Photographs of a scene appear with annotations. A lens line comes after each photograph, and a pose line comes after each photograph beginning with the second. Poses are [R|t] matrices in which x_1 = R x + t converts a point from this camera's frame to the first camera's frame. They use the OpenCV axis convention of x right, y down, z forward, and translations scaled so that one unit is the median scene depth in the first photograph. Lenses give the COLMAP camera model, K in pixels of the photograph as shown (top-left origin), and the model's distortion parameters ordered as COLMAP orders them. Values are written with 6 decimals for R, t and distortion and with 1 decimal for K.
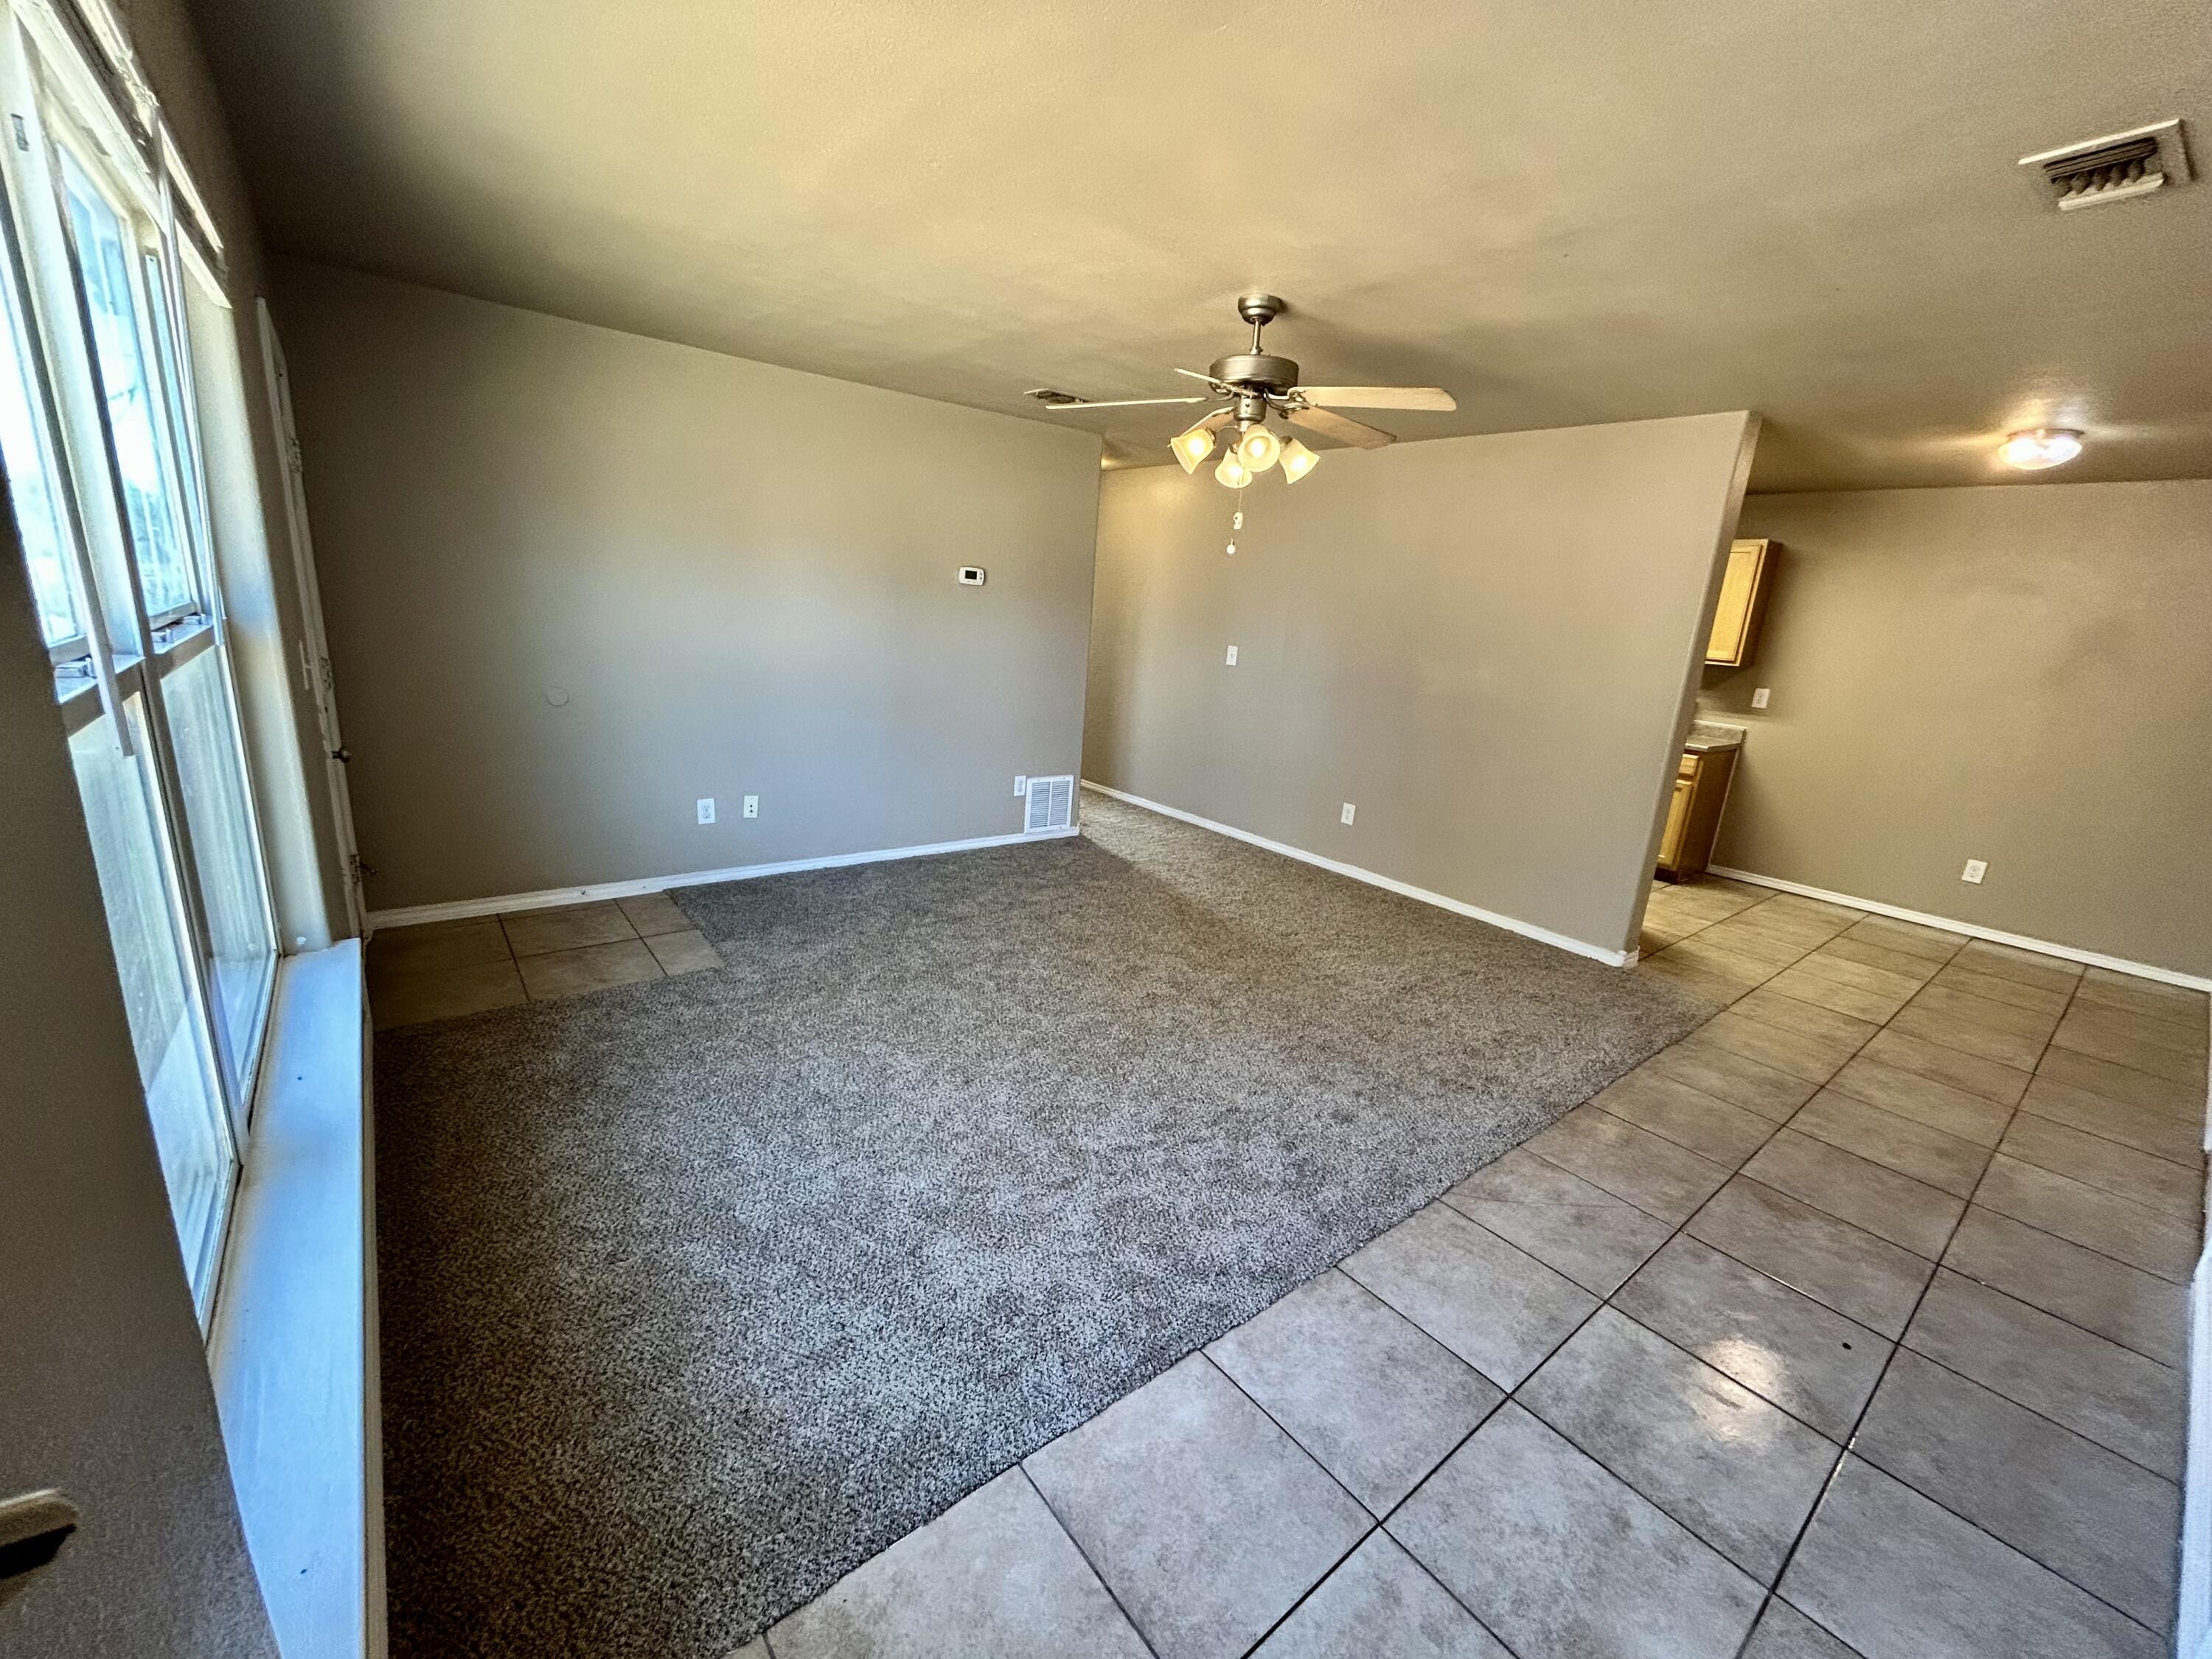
lens RADIAL K [[887.3, 0, 1106.0], [0, 887.3, 829.5], [0, 0, 1]] dist [-0.000406, -0.000009]
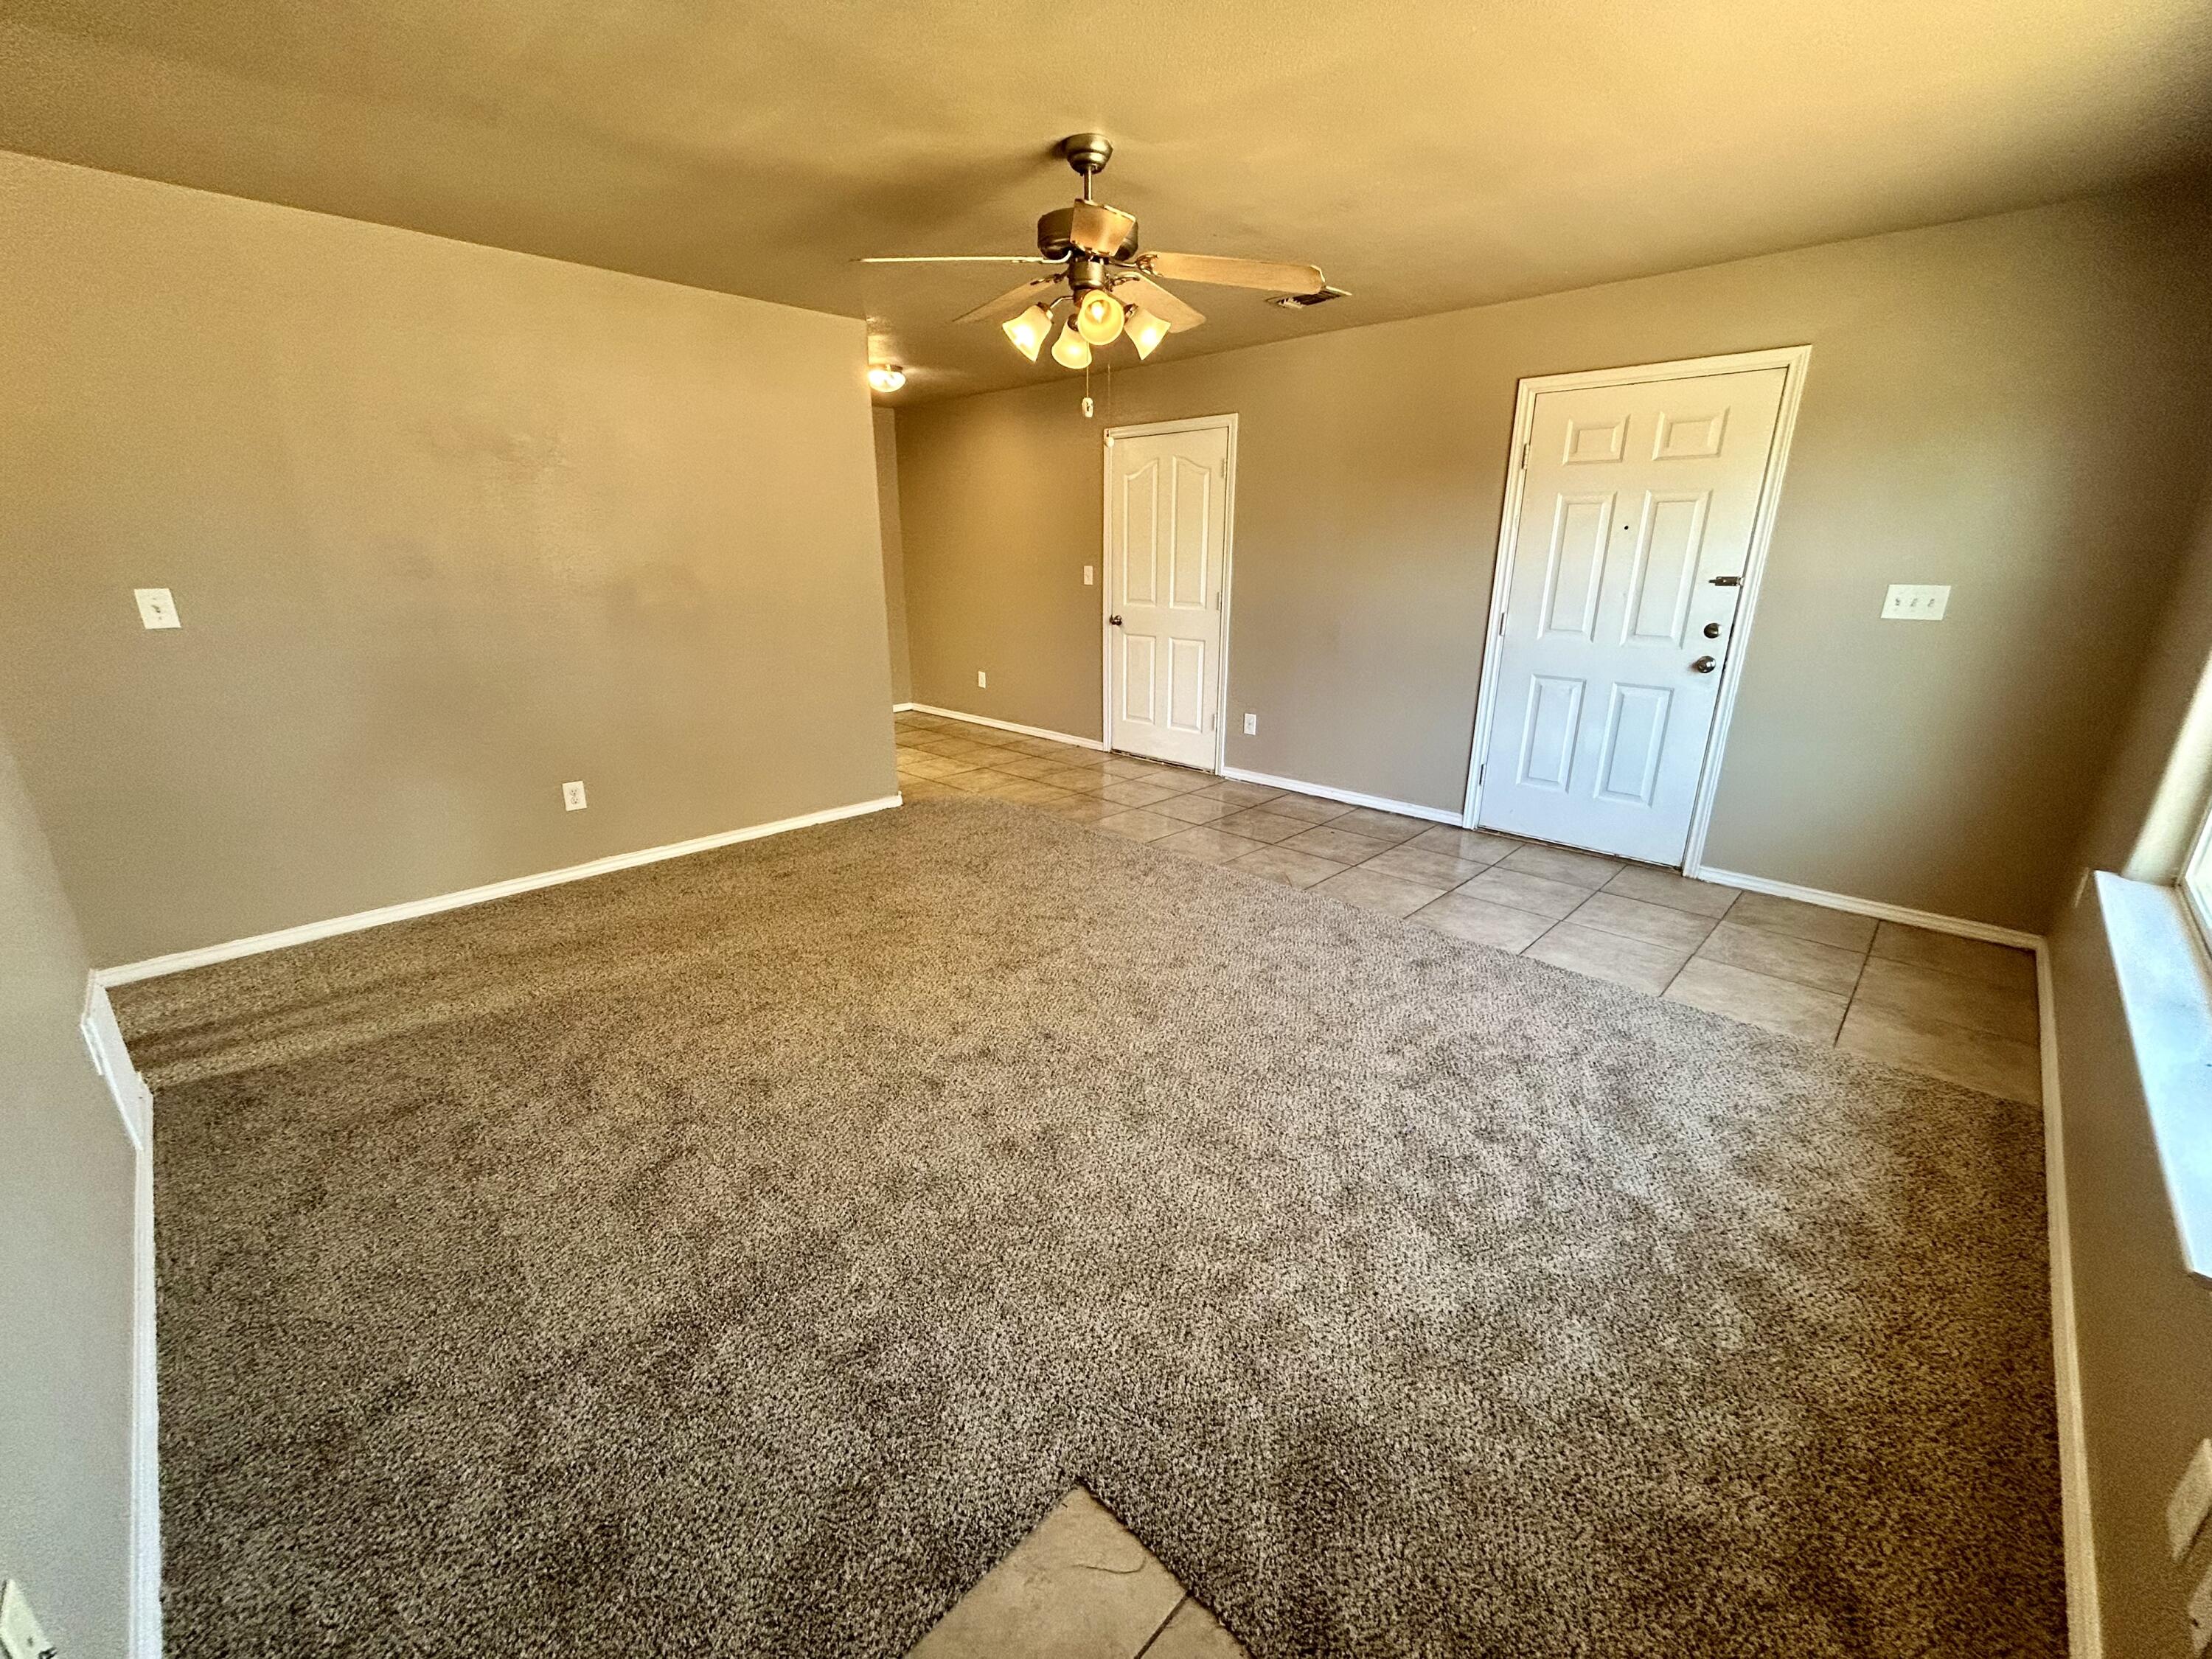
lens RADIAL K [[887.3, 0, 1106.0], [0, 887.3, 829.5], [0, 0, 1]] dist [-0.000406, -0.000009]
pose [[-0.121661, -0.368914, 0.921467, -0.525820], [0.239581, 0.889999, 0.387947, -0.196794], [-0.963223, 0.267964, -0.019893, 0.714754]]
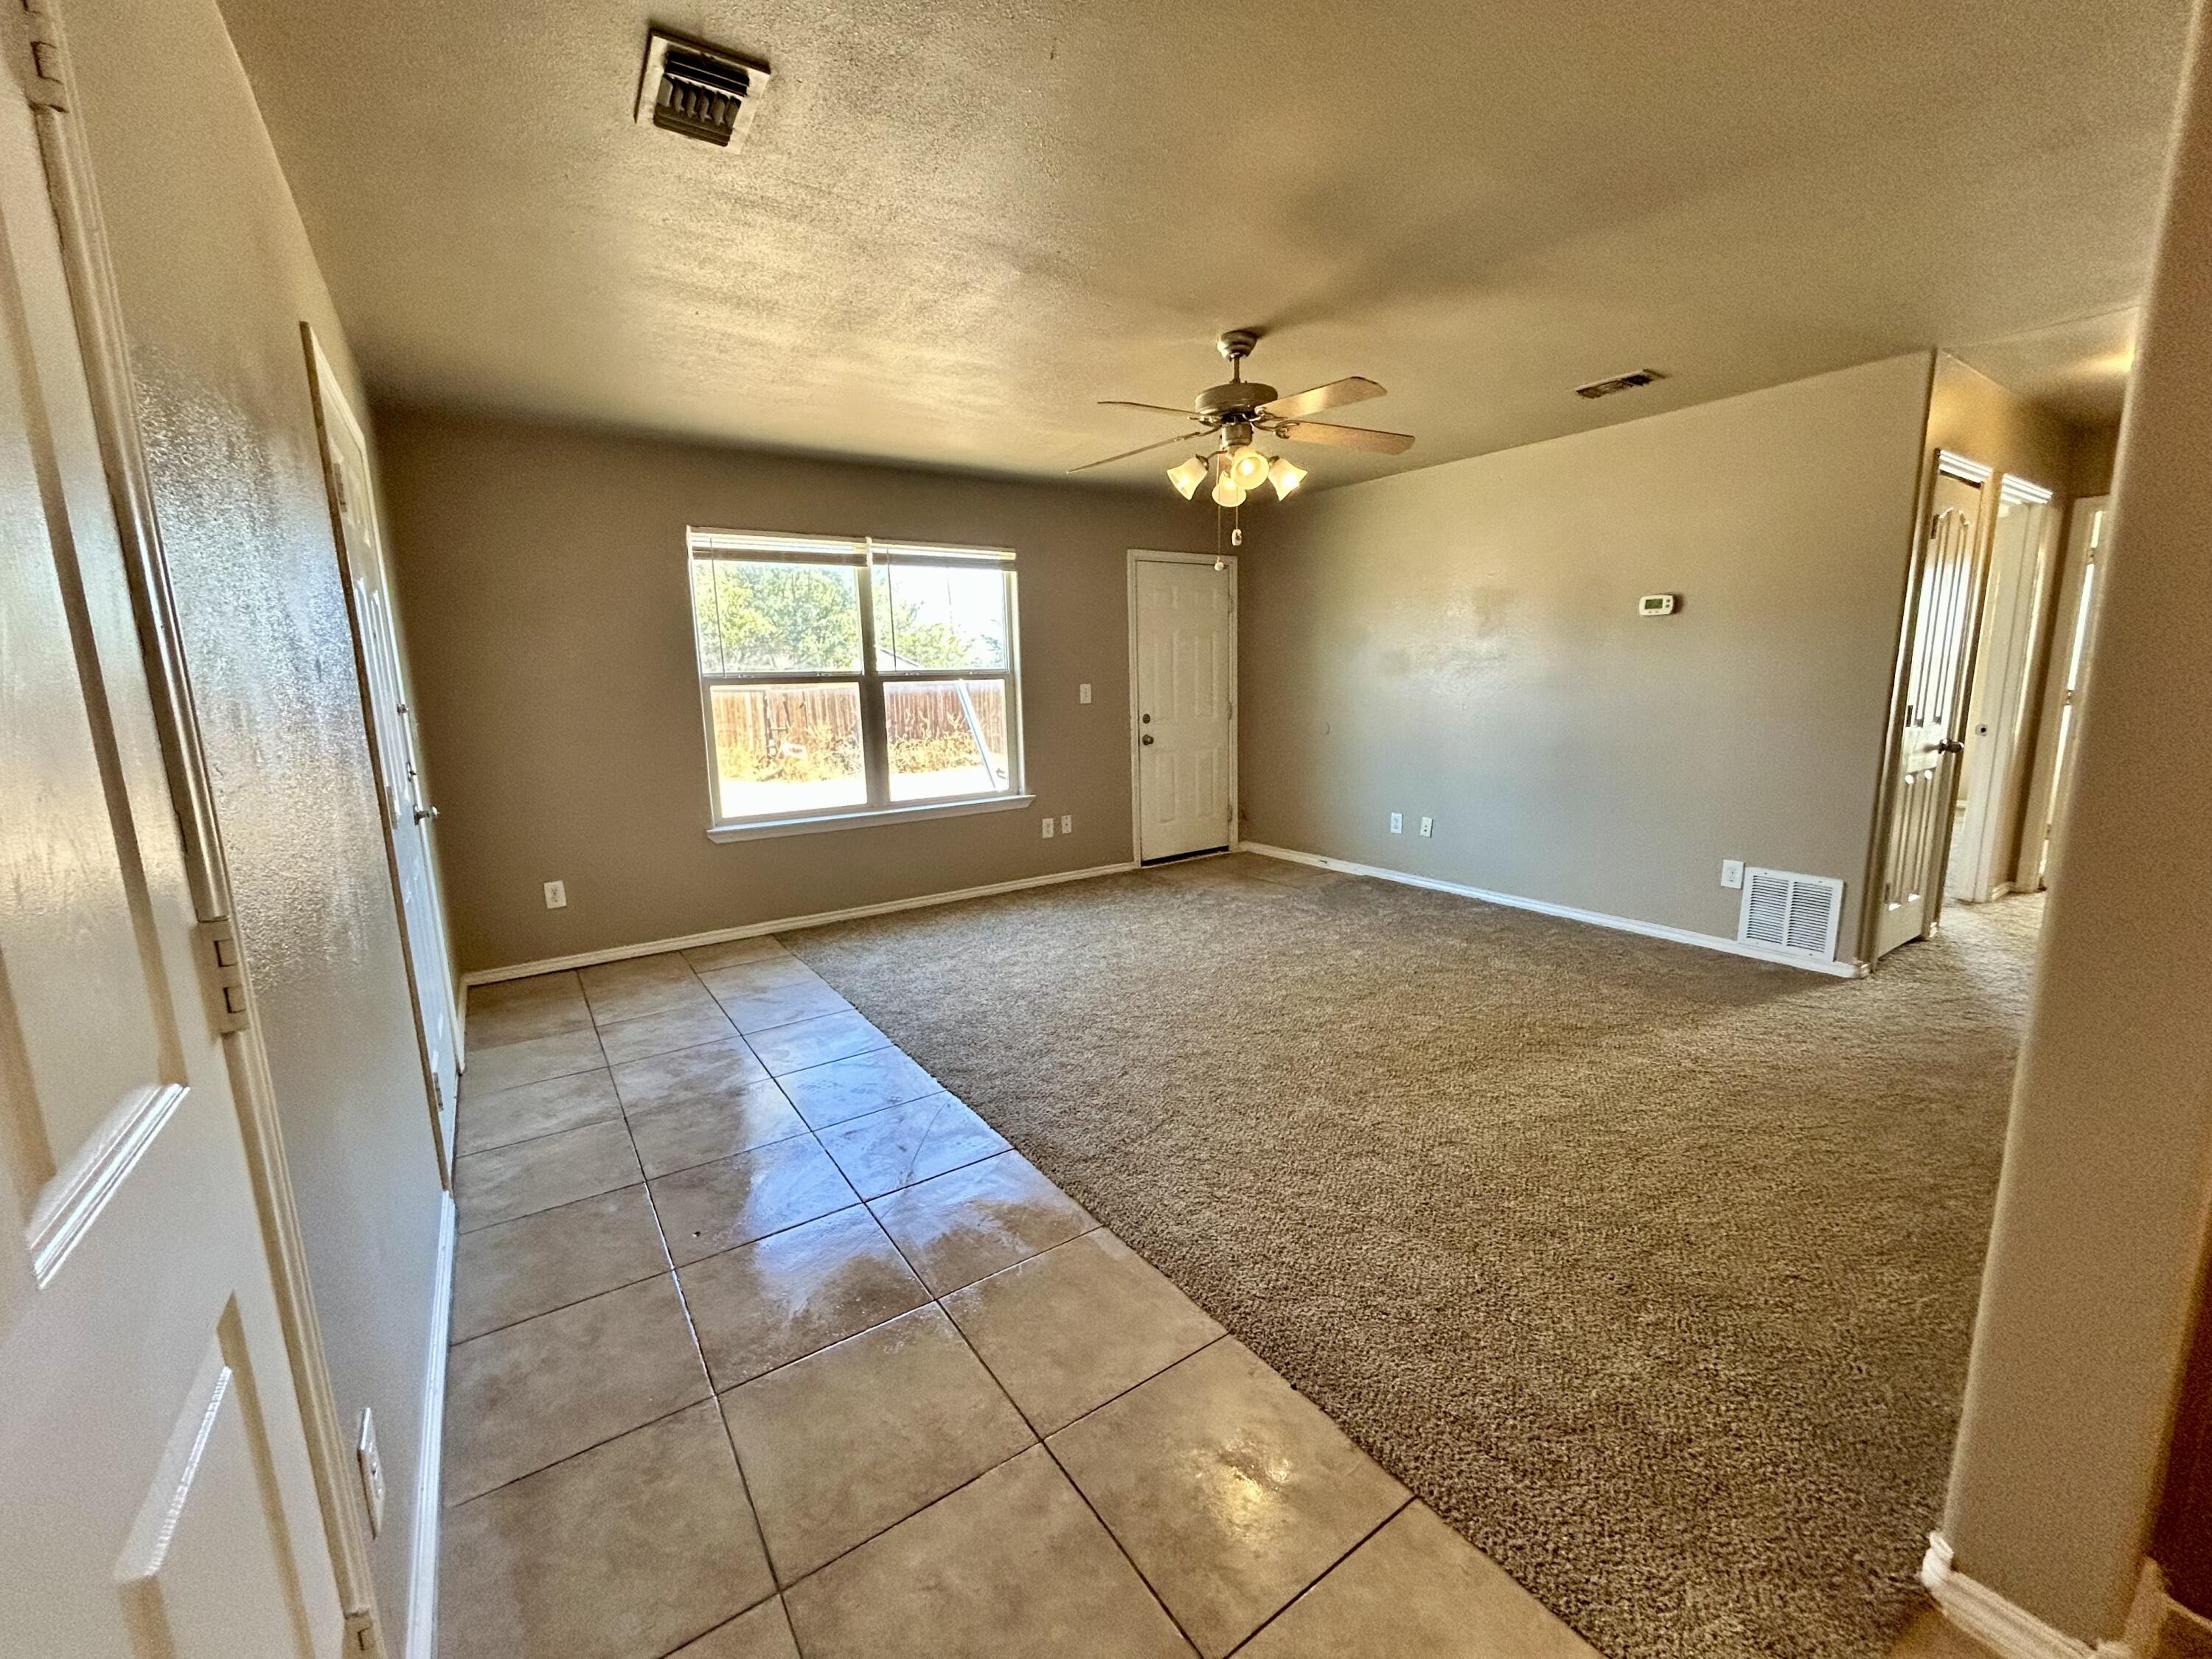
lens RADIAL K [[893.3, 0, 1103.2], [0, 893.3, 831.4], [0, 0, 1]] dist [-0.000654, 0.000144]
pose [[-0.073897, 0.104501, -0.991776, 0.816545], [-0.233371, 0.965069, 0.119076, -0.061145], [0.969576, 0.240252, -0.046928, 0.630816]]
